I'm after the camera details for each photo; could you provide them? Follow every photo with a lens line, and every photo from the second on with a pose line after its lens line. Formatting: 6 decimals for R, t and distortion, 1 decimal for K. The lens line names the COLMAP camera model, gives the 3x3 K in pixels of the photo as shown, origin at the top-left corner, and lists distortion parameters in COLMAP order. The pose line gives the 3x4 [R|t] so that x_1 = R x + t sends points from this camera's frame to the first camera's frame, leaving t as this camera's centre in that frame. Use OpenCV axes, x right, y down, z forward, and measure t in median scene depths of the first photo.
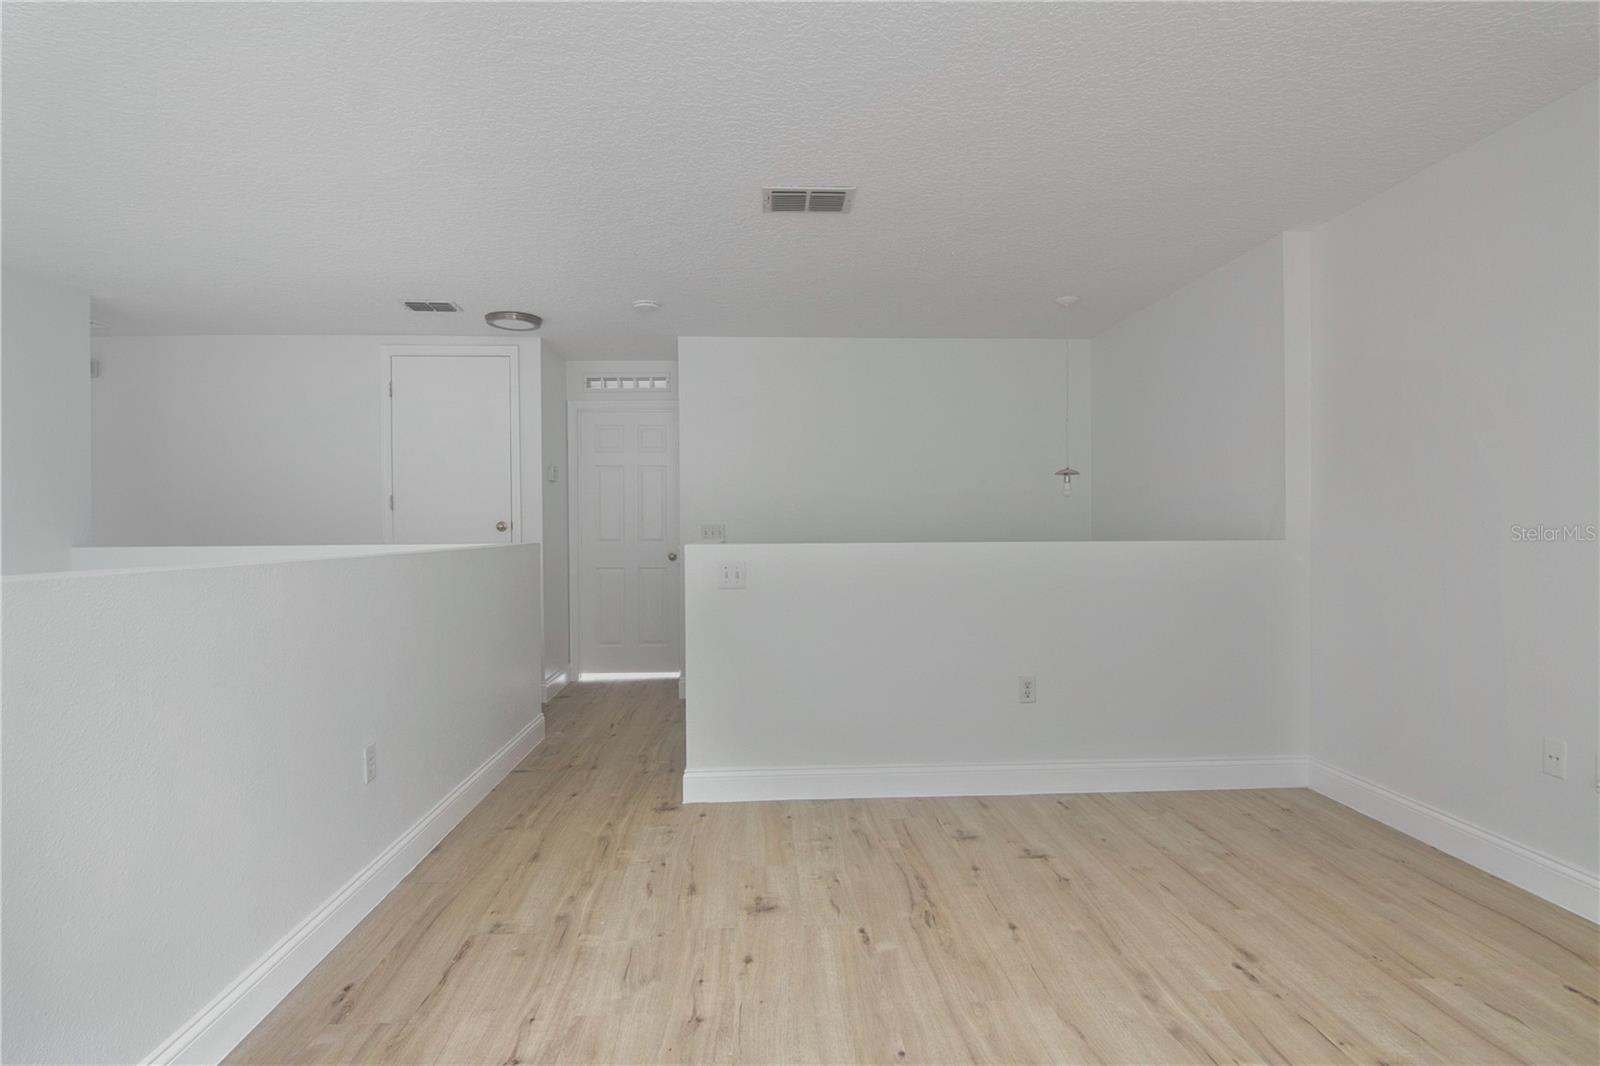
lens RADIAL K [[810.4, 0, 799.4], [0, 810.4, 532.4], [0, 0, 1]] dist [-0.010166, -0.009706]
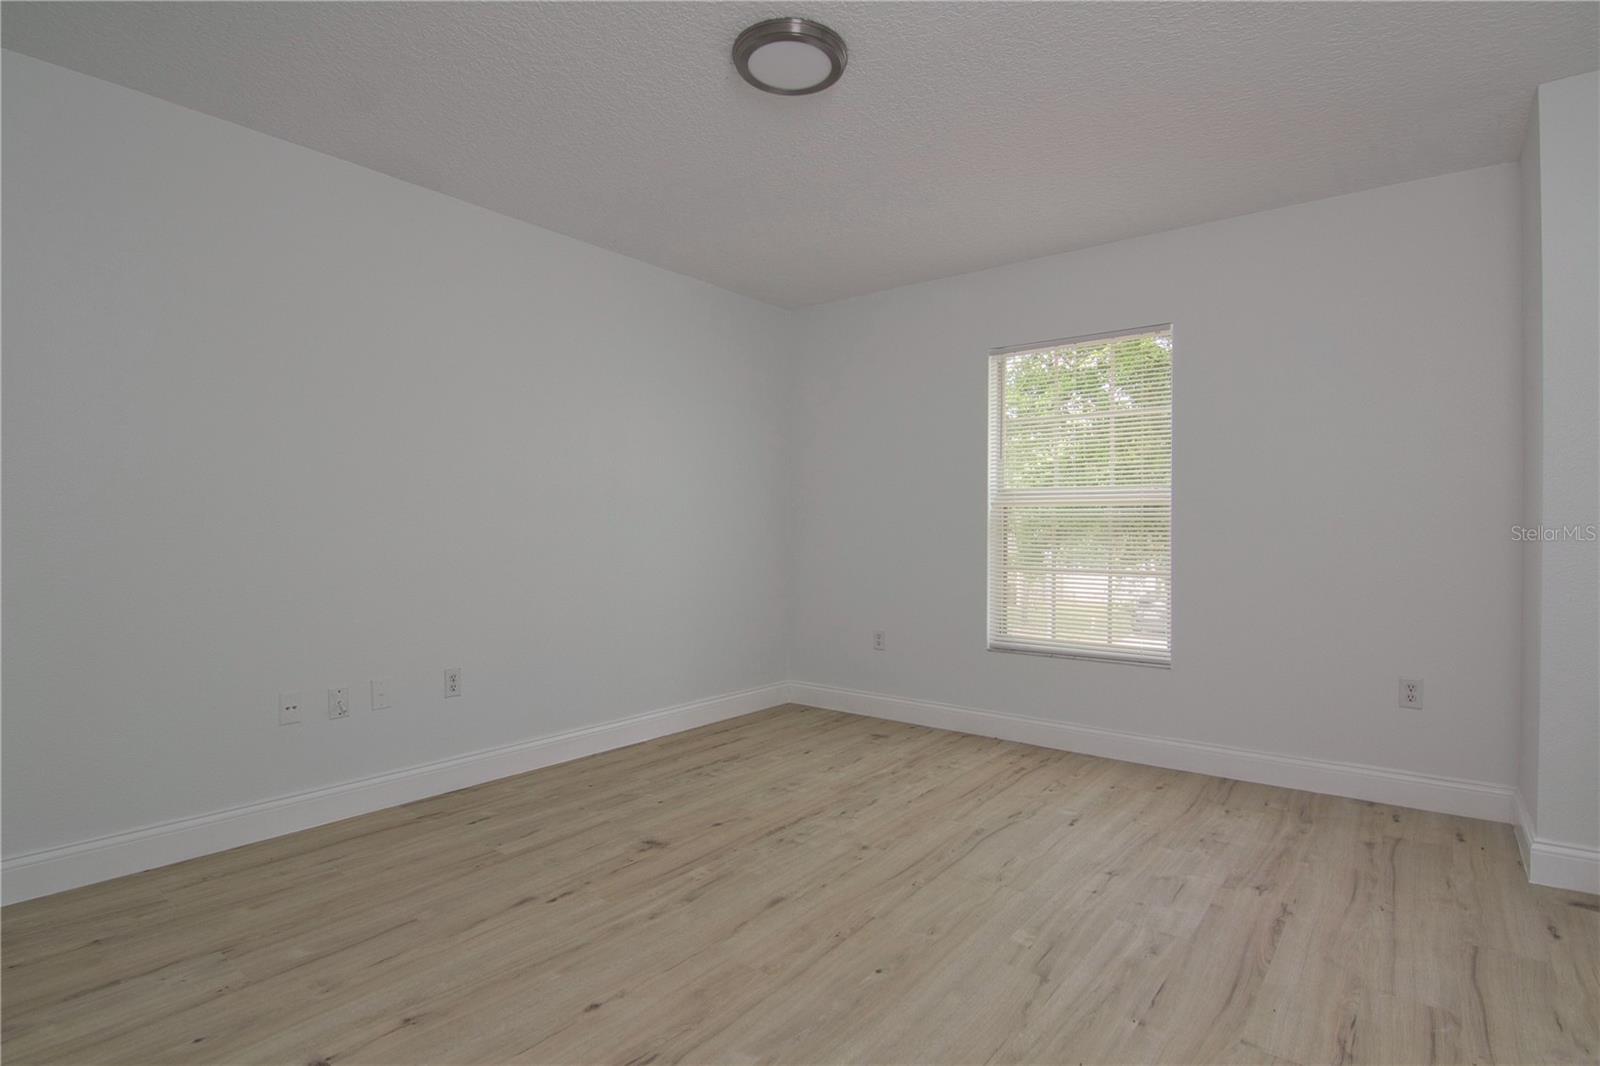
lens RADIAL K [[810.4, 0, 797.6], [0, 810.4, 532.5], [0, 0, 1]] dist [-0.010166, -0.009706]
pose [[-0.752249, 0.001720, 0.658877, -0.397886], [0.006078, 0.999972, 0.004330, 0.027307], [-0.658851, 0.007262, -0.752239, 1.448694]]
